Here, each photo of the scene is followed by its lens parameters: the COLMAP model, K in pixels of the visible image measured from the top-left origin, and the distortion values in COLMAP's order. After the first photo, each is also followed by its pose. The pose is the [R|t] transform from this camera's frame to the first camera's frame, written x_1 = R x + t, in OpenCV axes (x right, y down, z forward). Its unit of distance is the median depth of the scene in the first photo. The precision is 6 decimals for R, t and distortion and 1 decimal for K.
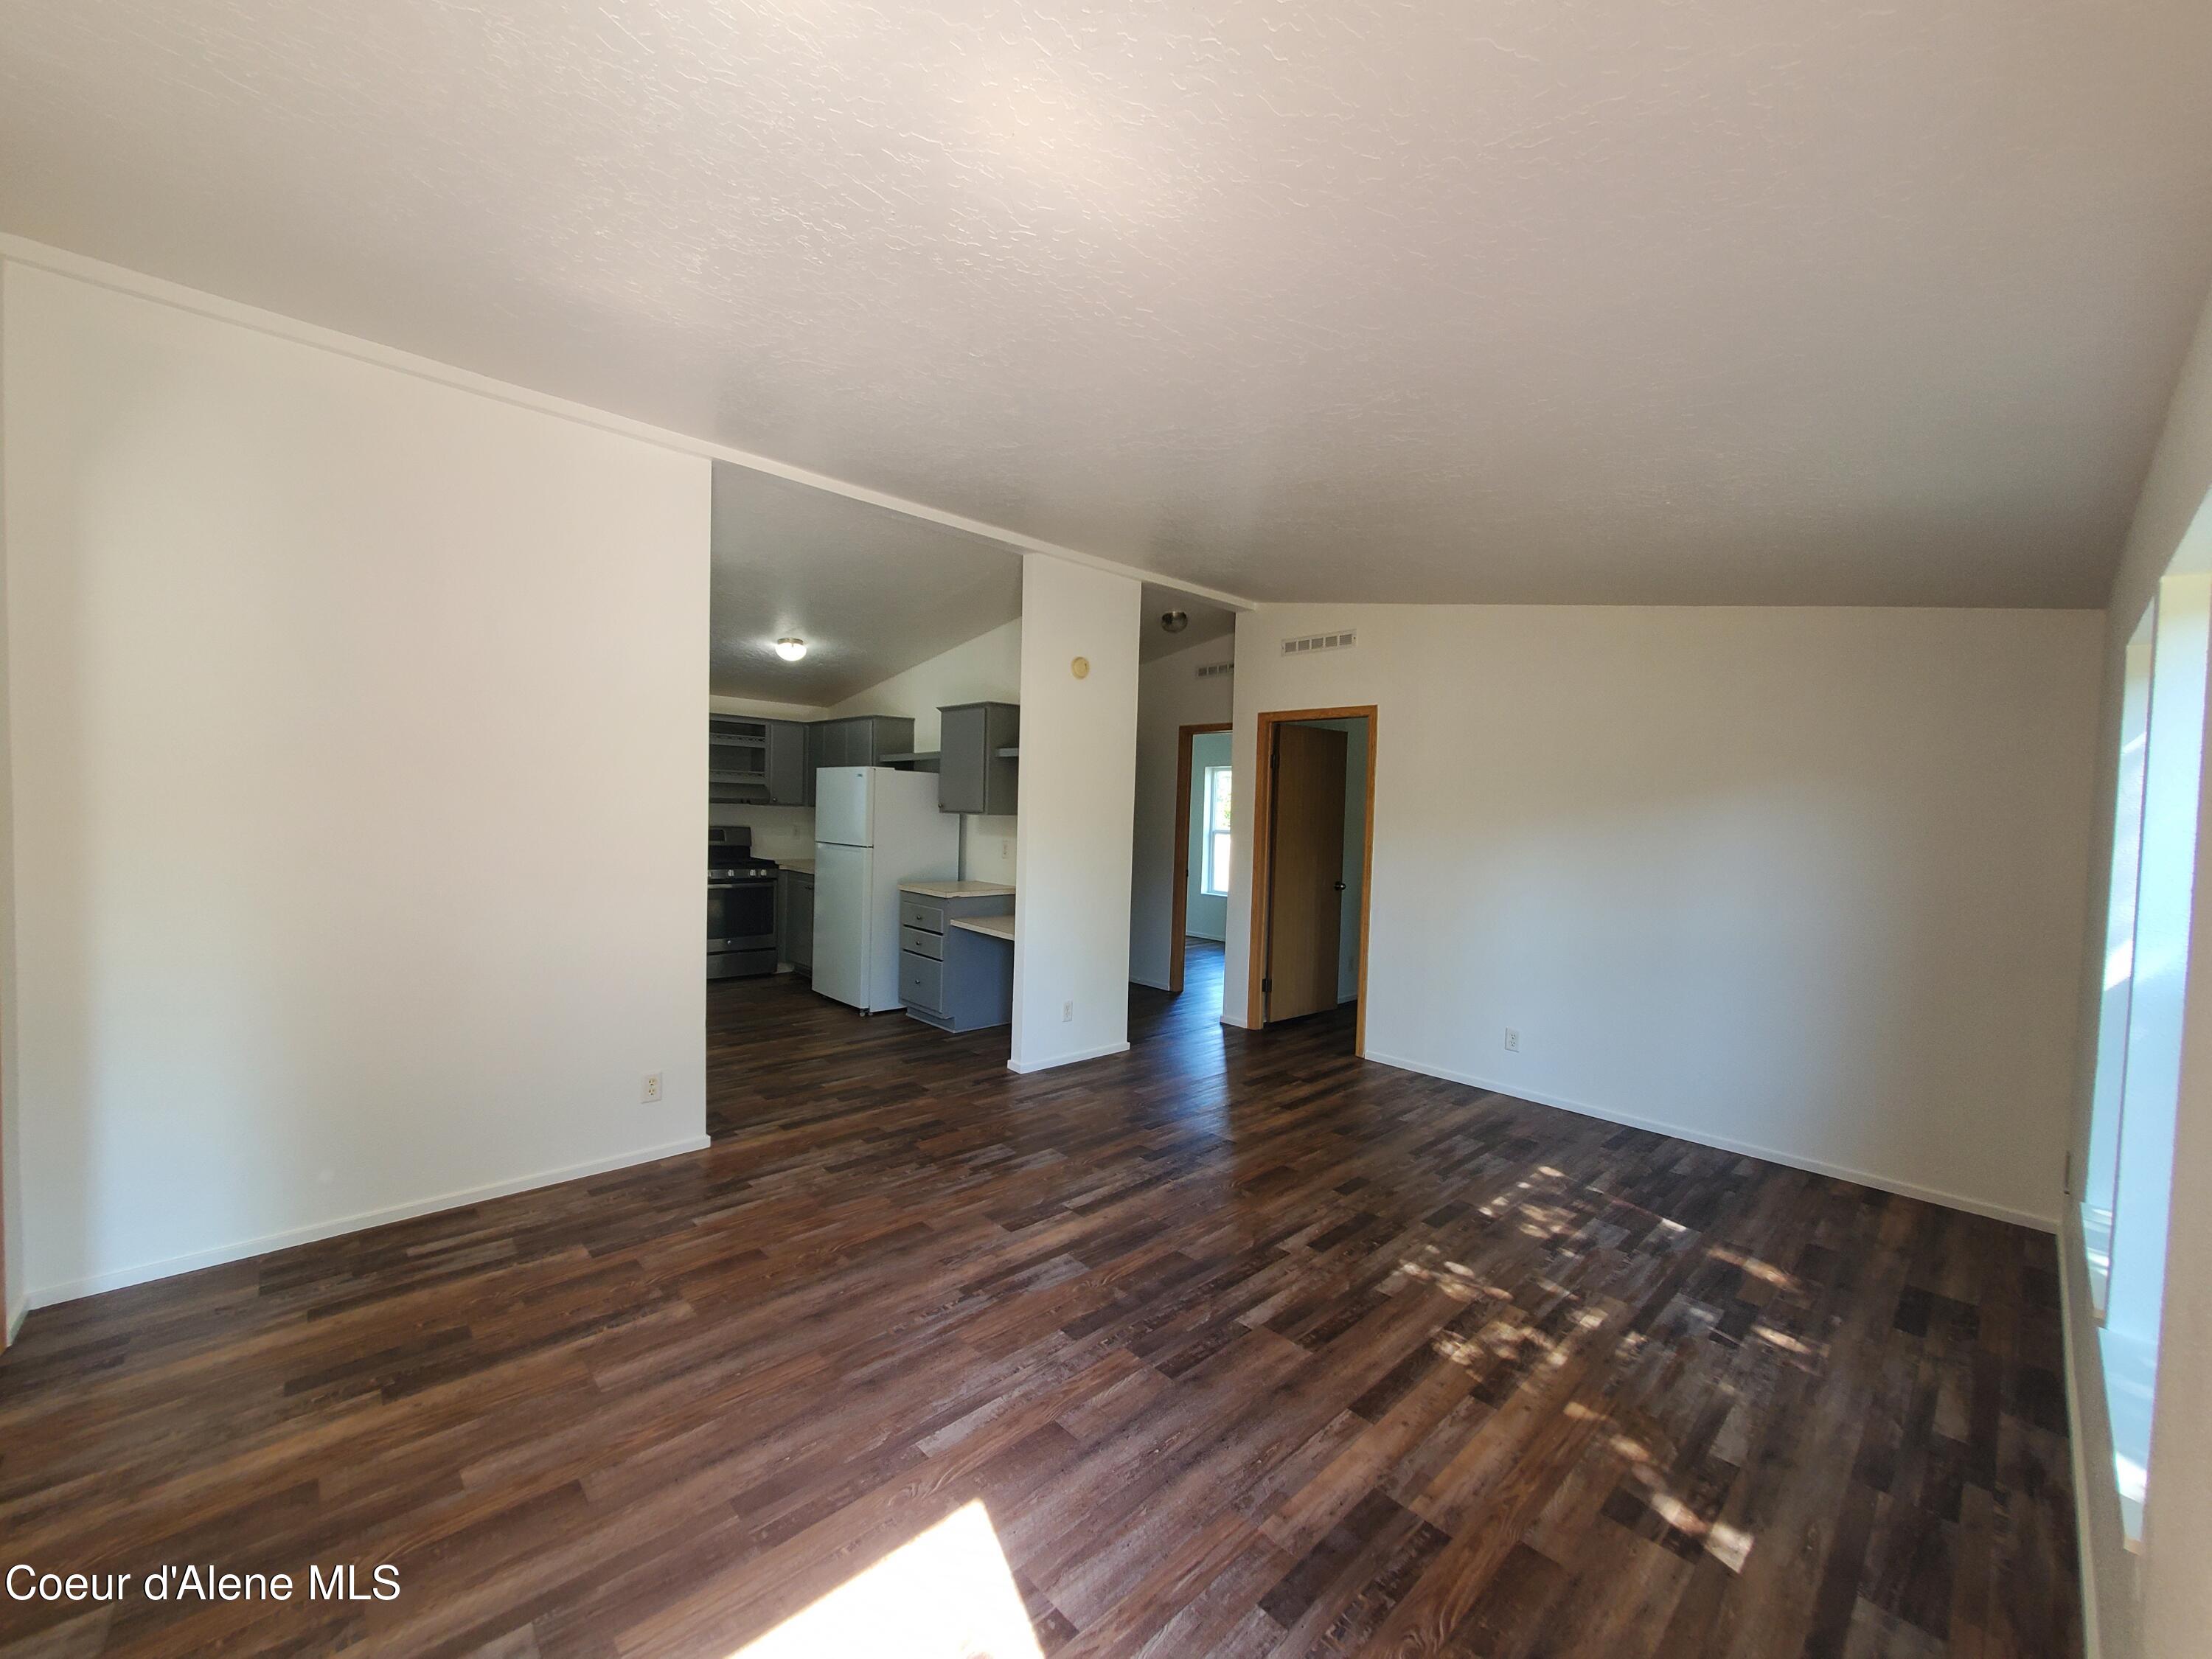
lens RADIAL K [[866.1, 0, 1127.7], [0, 866.1, 829.8], [0, 0, 1]] dist [0.002943, -0.001348]
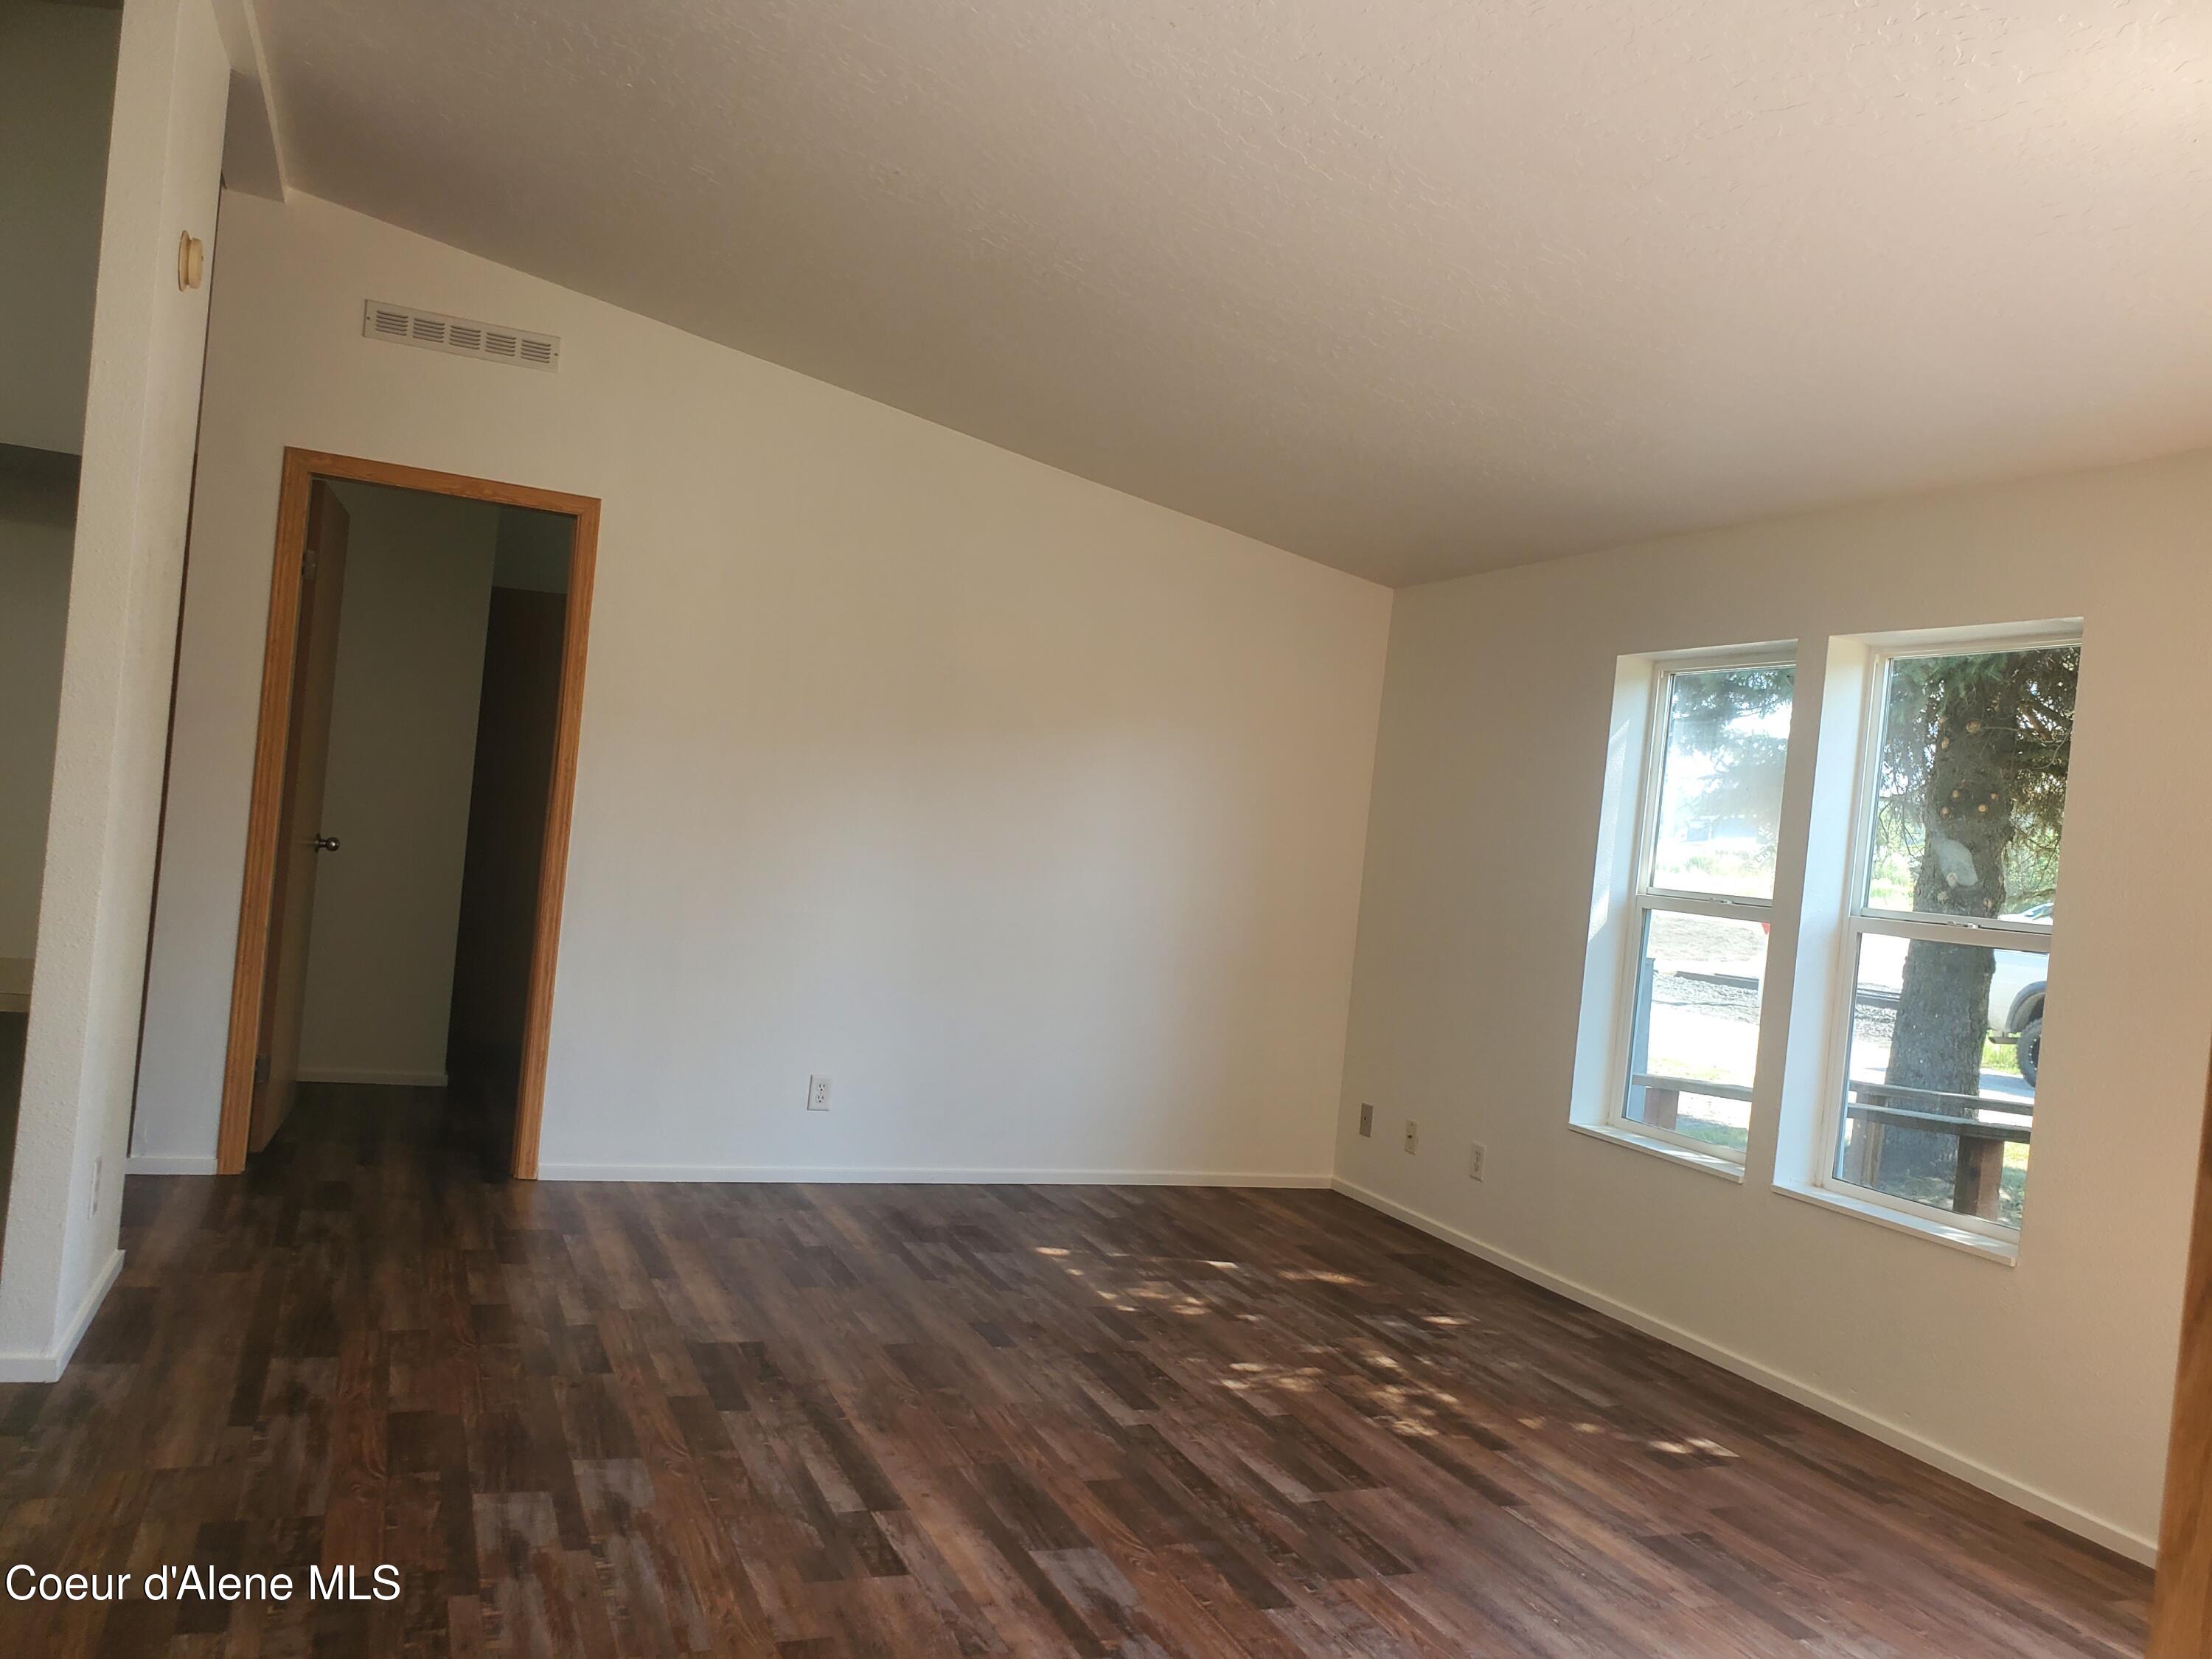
lens RADIAL K [[1704.8, 0, 1119.7], [0, 1704.8, 837.8], [0, 0, 1]] dist [0.033018, -0.017509]
pose [[0.363739, 0.001765, 0.931499, -1.067640], [-0.073792, 0.996910, 0.026926, 0.014182], [-0.928574, -0.078531, 0.362745, 0.609882]]
